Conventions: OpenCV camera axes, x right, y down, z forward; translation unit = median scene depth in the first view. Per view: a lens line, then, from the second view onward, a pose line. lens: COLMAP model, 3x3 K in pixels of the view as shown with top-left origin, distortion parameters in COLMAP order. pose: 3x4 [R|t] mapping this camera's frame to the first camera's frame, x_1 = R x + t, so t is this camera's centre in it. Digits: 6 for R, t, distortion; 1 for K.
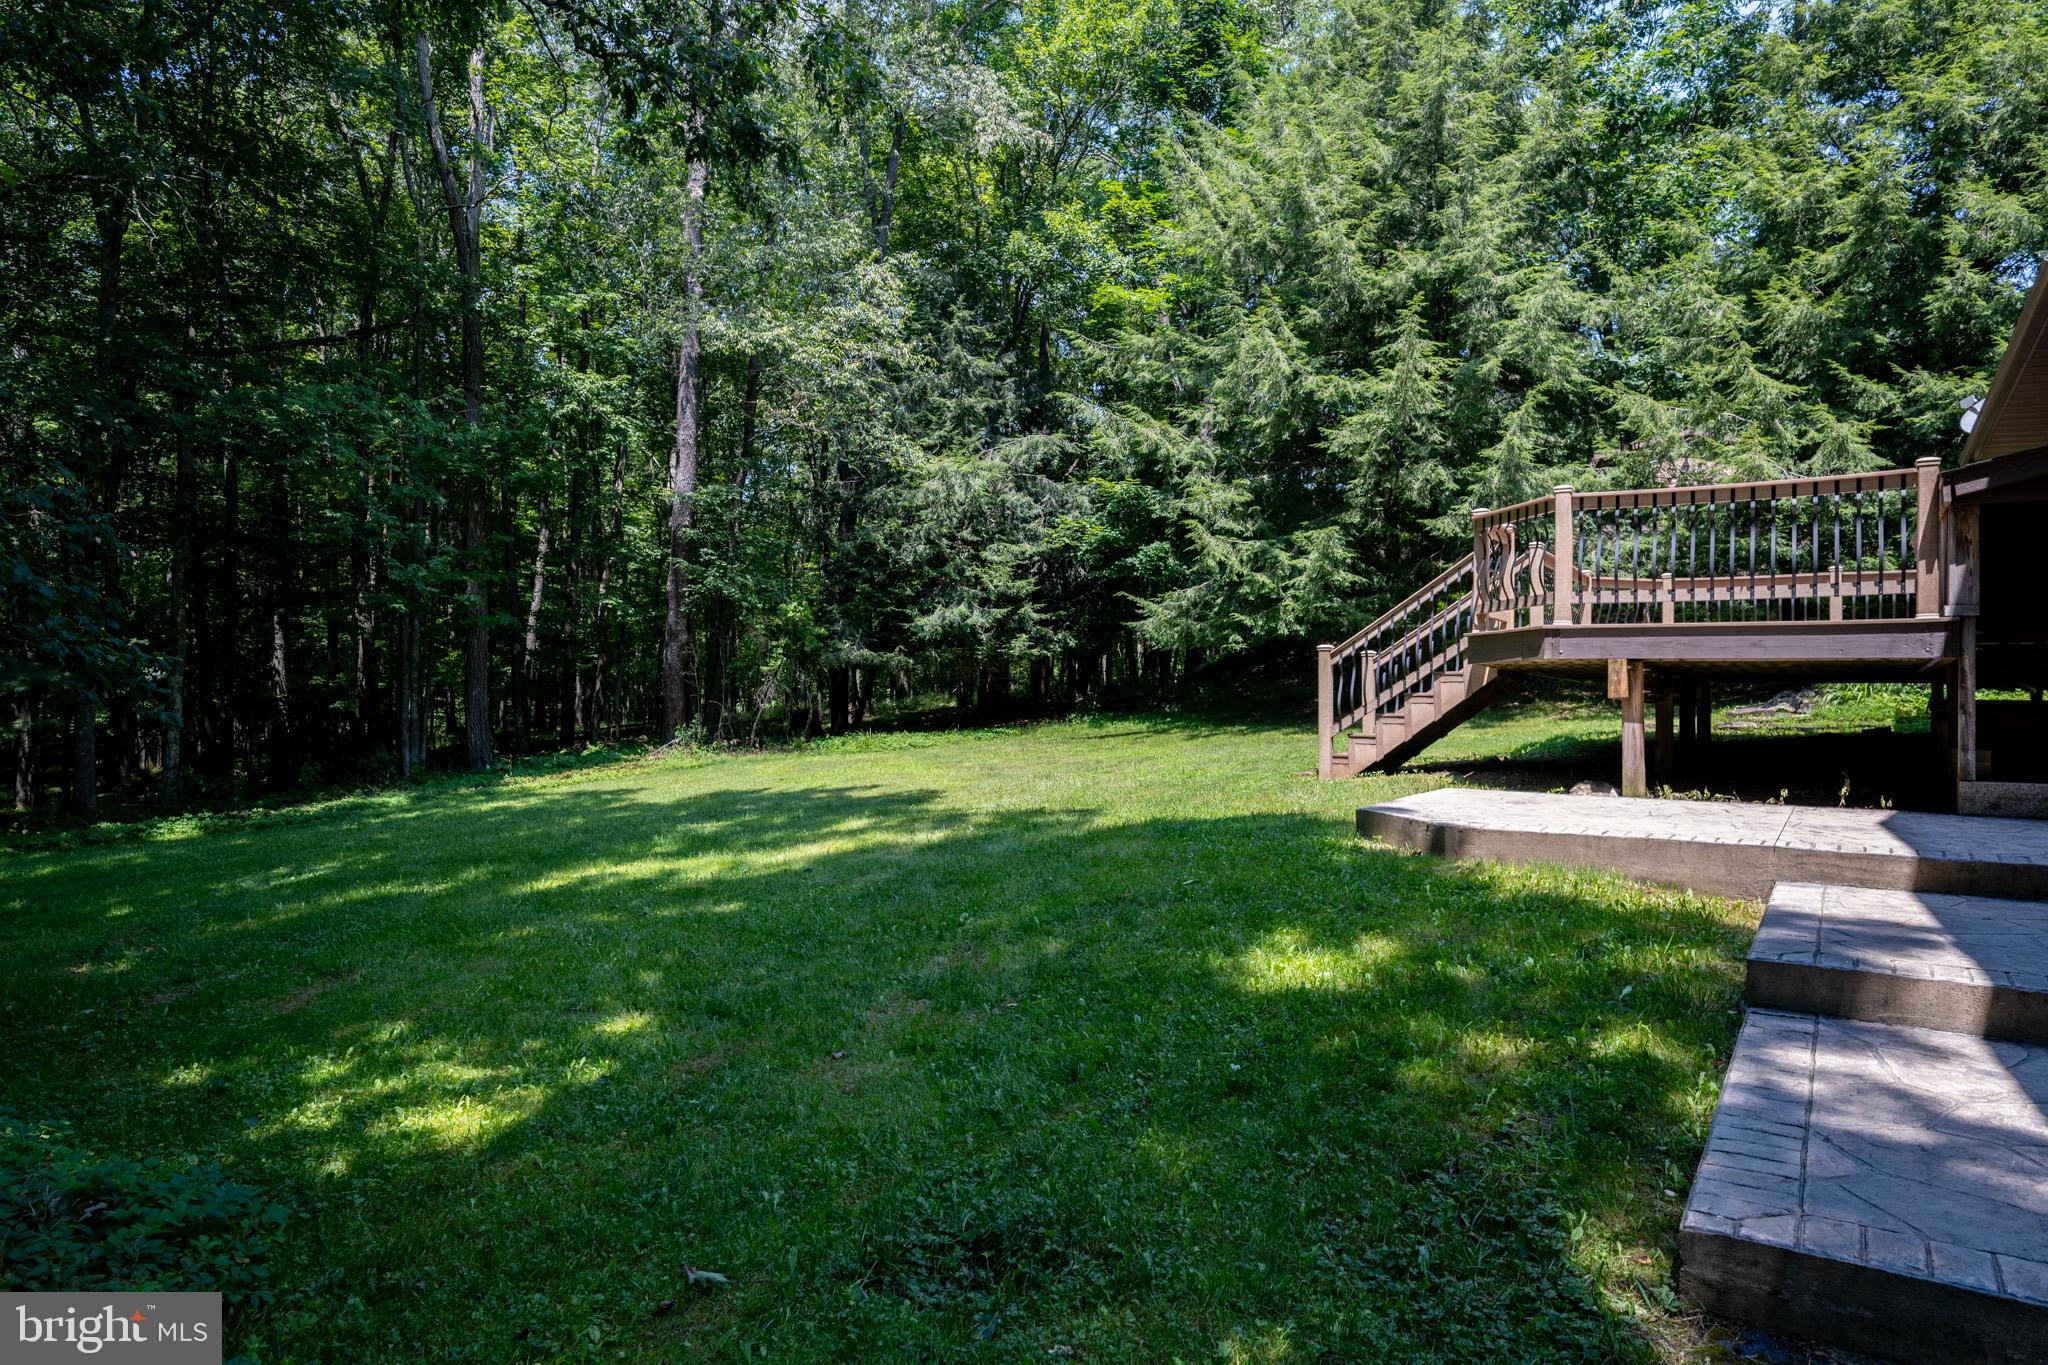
lens RADIAL K [[1282.7, 0, 964.8], [0, 1282.7, 679.0], [0, 0, 1]] dist [-0.006905, 0.000156]
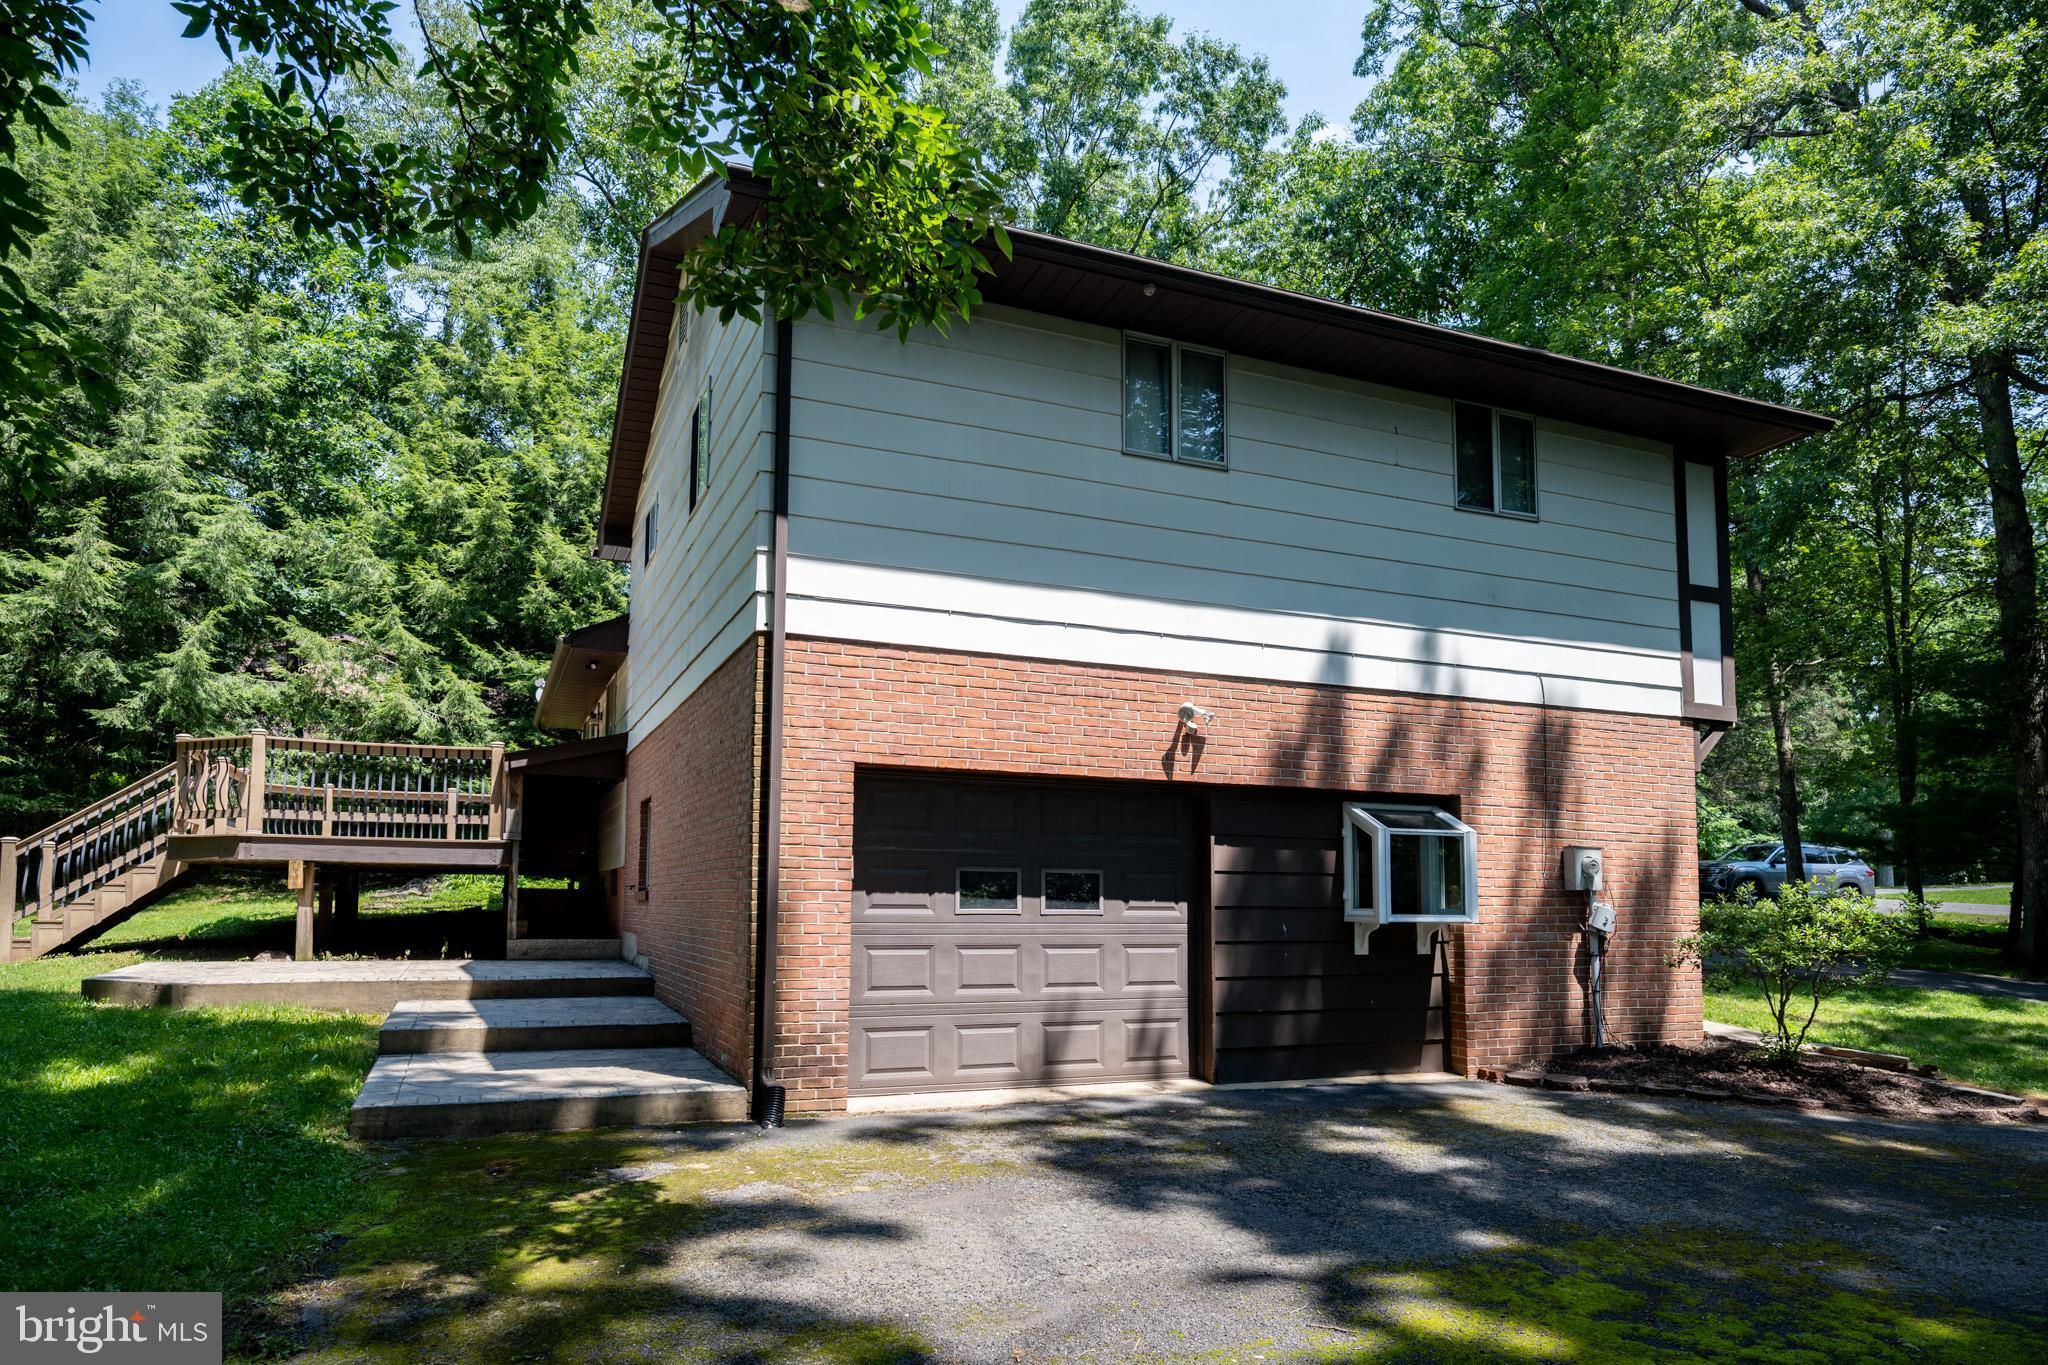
lens RADIAL K [[1268.8, 0, 1022.3], [0, 1268.8, 822.9], [0, 0, 1]] dist [0.003315, 0.000386]
pose [[0.530250, 0.041899, 0.846806, -0.118300], [-0.017687, 0.999107, -0.038360, -0.008789], [-0.847657, 0.005363, 0.530517, -0.194815]]
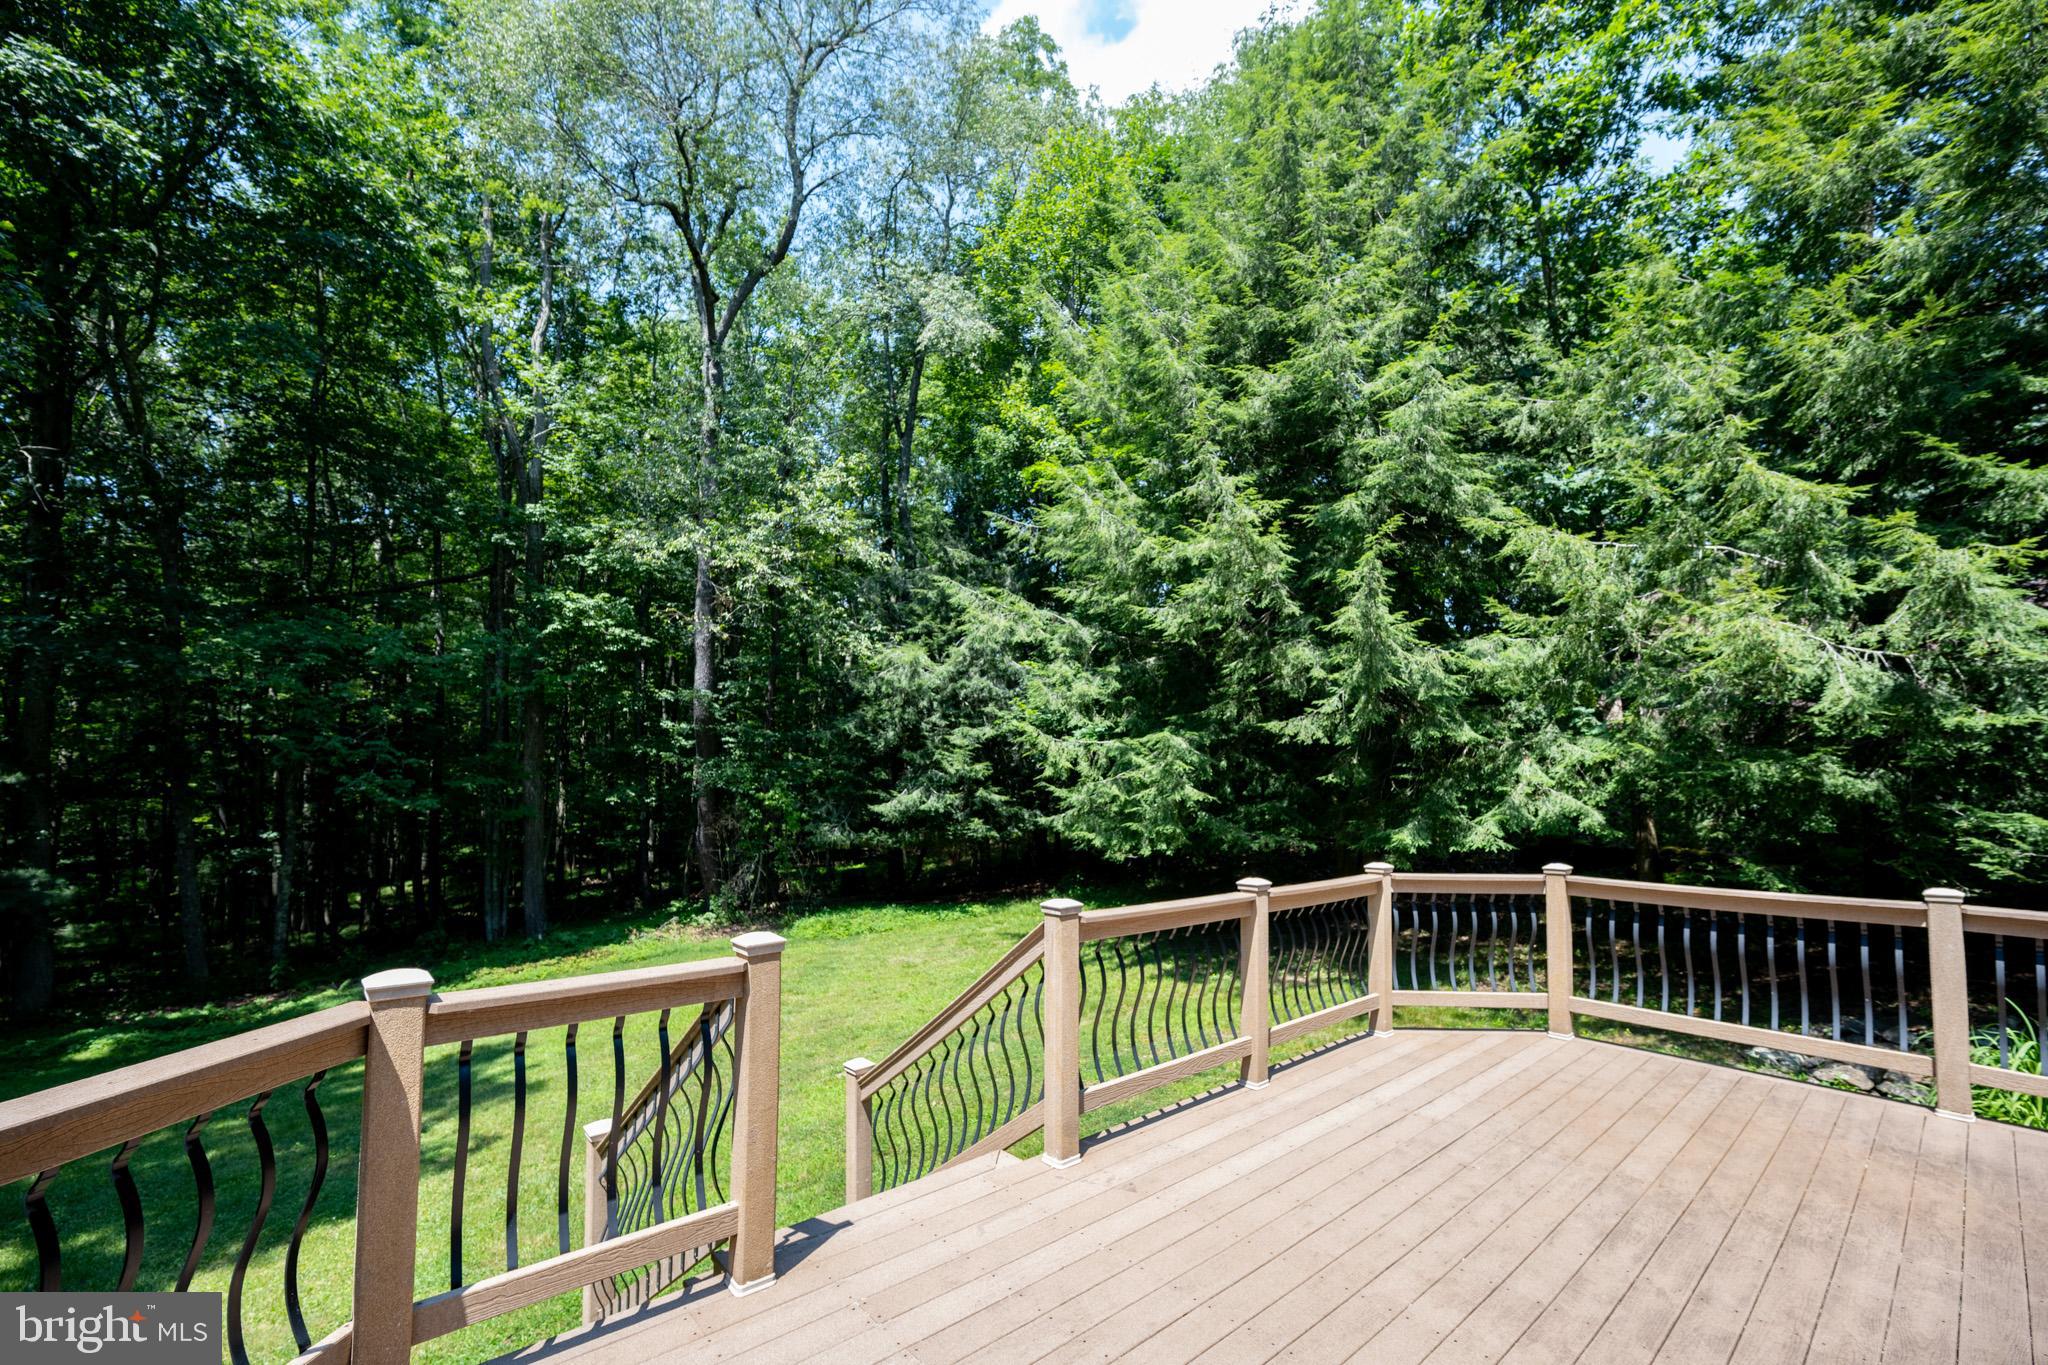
lens RADIAL K [[861.2, 0, 1034.5], [0, 861.2, 752.6], [0, 0, 1]] dist [-0.008402, -0.000388]
pose [[0.974961, -0.027084, -0.220719, 0.390122], [0.023192, 0.999527, -0.020205, -0.117013], [0.221162, 0.014580, 0.975128, 0.571690]]
